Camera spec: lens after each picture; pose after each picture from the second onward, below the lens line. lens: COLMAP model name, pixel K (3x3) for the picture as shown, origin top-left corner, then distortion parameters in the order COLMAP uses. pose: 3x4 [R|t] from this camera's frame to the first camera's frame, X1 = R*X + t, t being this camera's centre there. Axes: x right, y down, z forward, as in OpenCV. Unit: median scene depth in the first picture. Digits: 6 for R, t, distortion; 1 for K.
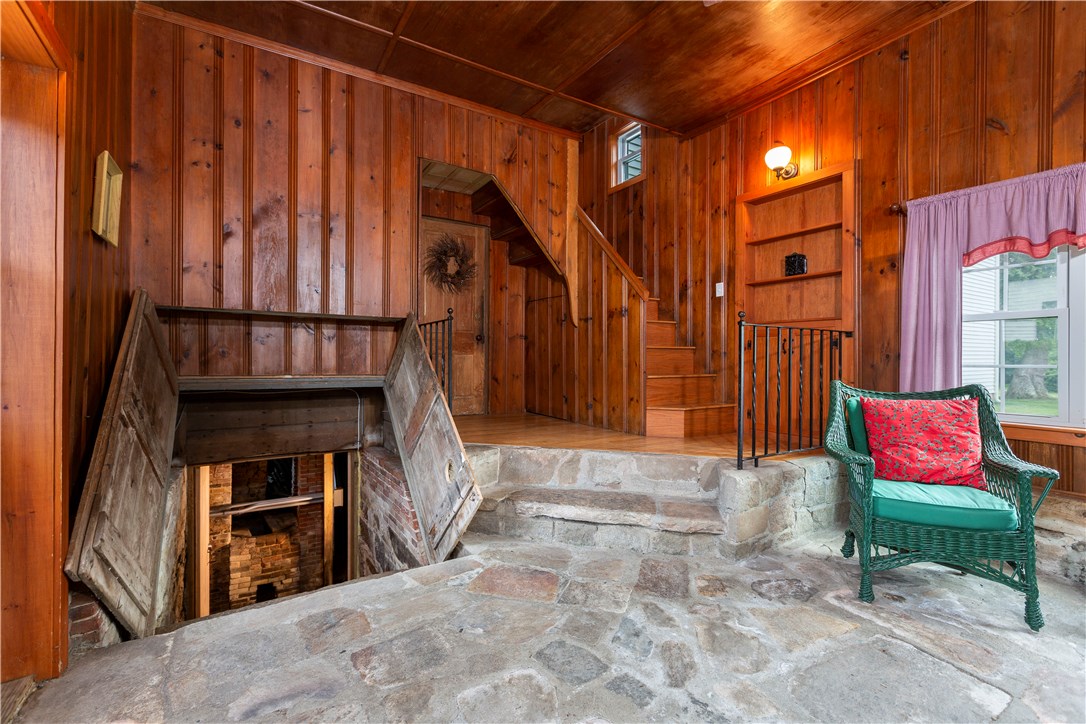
lens RADIAL K [[483.7, 0, 542.6], [0, 483.7, 358.6], [0, 0, 1]] dist [0.002987, -0.000903]
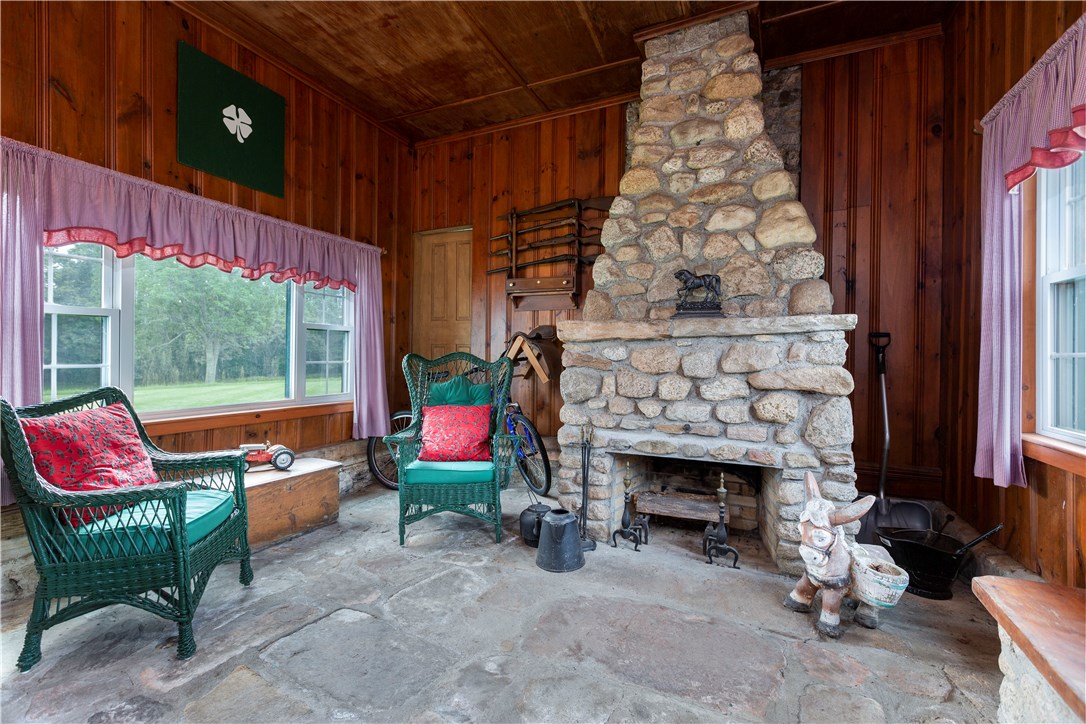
lens RADIAL K [[483.7, 0, 542.2], [0, 483.7, 360.0], [0, 0, 1]] dist [0.002987, -0.000903]
pose [[-0.556812, -0.011227, 0.830563, -0.358197], [-0.003896, 0.999933, 0.010905, -0.010236], [-0.830630, 0.002836, -0.556818, 1.017174]]
